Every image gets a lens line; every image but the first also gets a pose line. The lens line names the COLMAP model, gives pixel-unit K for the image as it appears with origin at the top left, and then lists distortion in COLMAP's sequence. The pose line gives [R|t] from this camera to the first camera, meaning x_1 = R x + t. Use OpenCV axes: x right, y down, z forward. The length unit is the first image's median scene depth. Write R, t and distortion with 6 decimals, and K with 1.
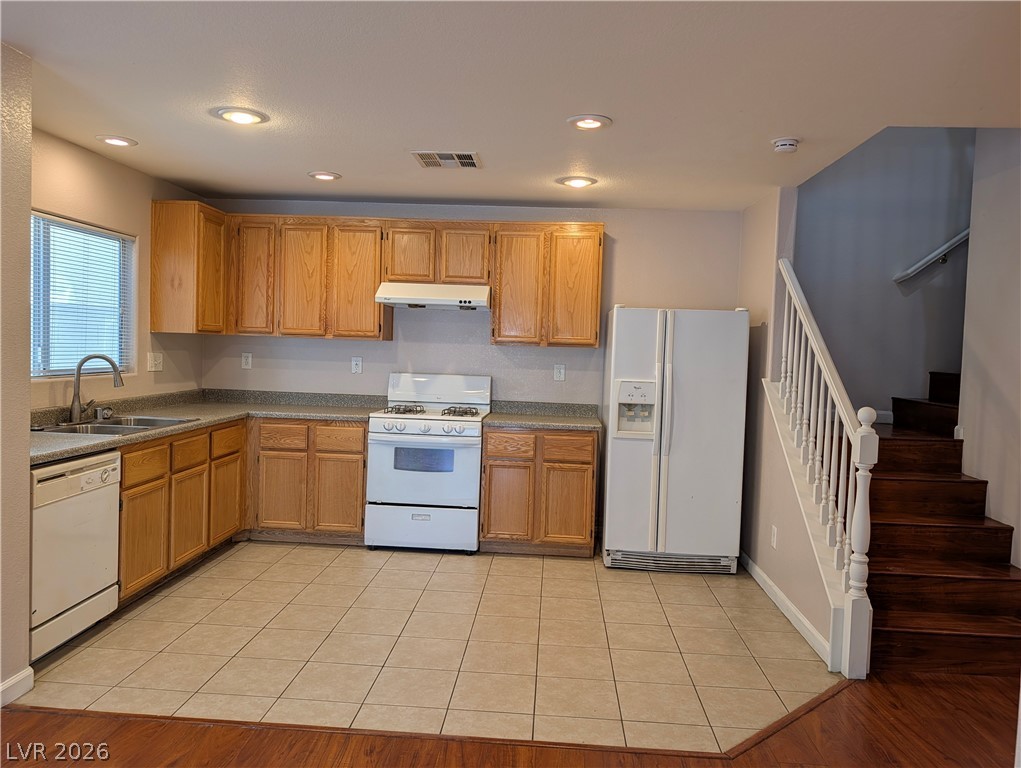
lens RADIAL K [[738.2, 0, 508.9], [0, 738.2, 376.8], [0, 0, 1]] dist [0.037601, -0.029574]
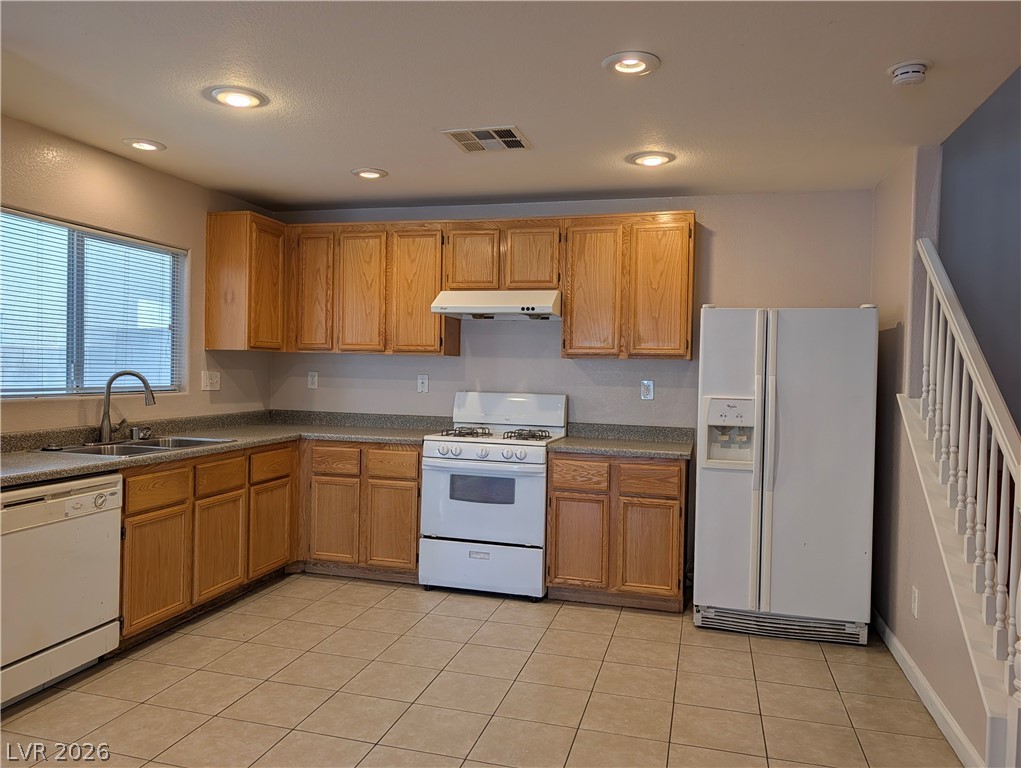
lens RADIAL K [[738.2, 0, 506.4], [0, 738.2, 382.1], [0, 0, 1]] dist [0.037601, -0.029574]
pose [[0.979227, -0.008386, -0.202592, 0.095626], [0.002274, 0.999536, -0.030383, 0.012180], [0.202753, 0.029291, 0.978792, 0.149461]]
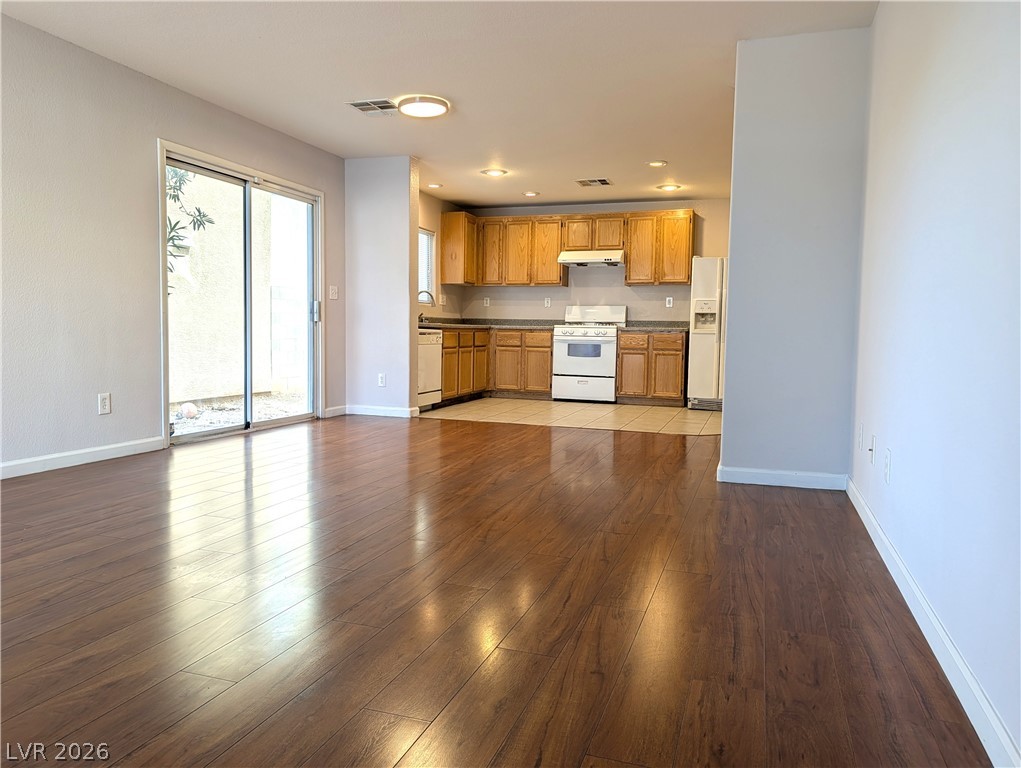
lens RADIAL K [[738.2, 0, 492.0], [0, 738.2, 392.6], [0, 0, 1]] dist [0.037601, -0.029574]
pose [[0.960015, 0.005514, -0.279894, 0.176834], [0.003587, 0.999482, 0.031994, 0.163553], [0.279926, -0.031719, 0.959498, -0.806602]]
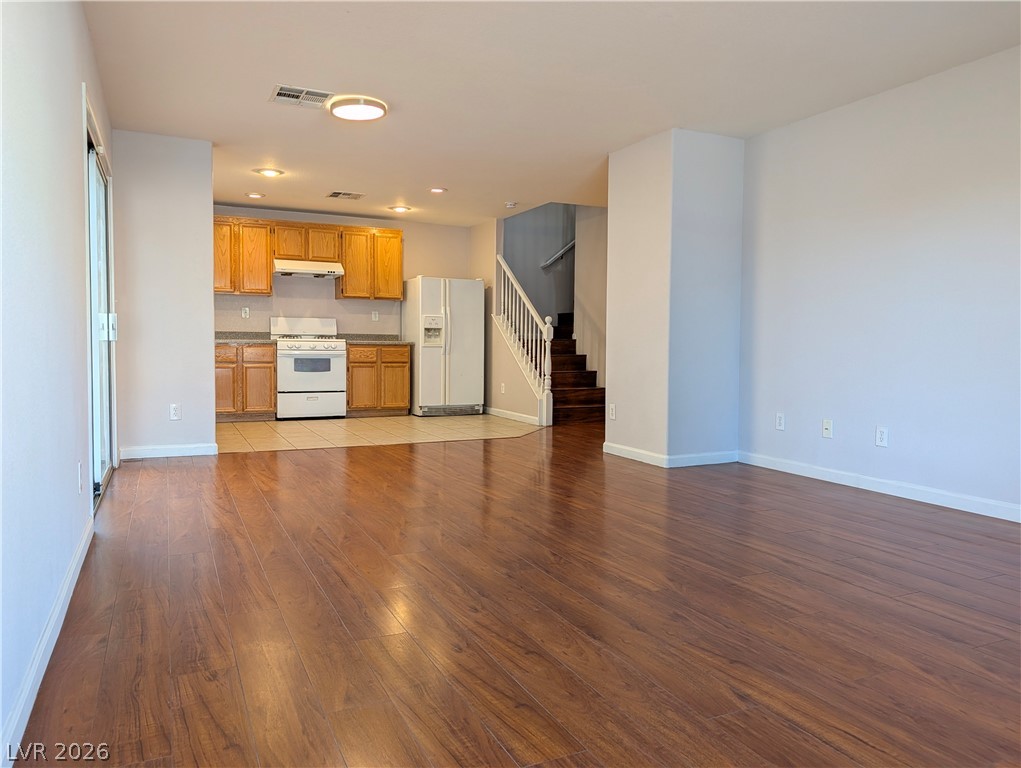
lens RADIAL K [[738.2, 0, 524.6], [0, 738.2, 381.1], [0, 0, 1]] dist [0.037601, -0.029574]
pose [[0.865436, -0.051267, 0.498389, -0.569800], [0.040978, 0.998661, 0.031571, 0.121079], [-0.499341, -0.006900, 0.866378, -0.755953]]
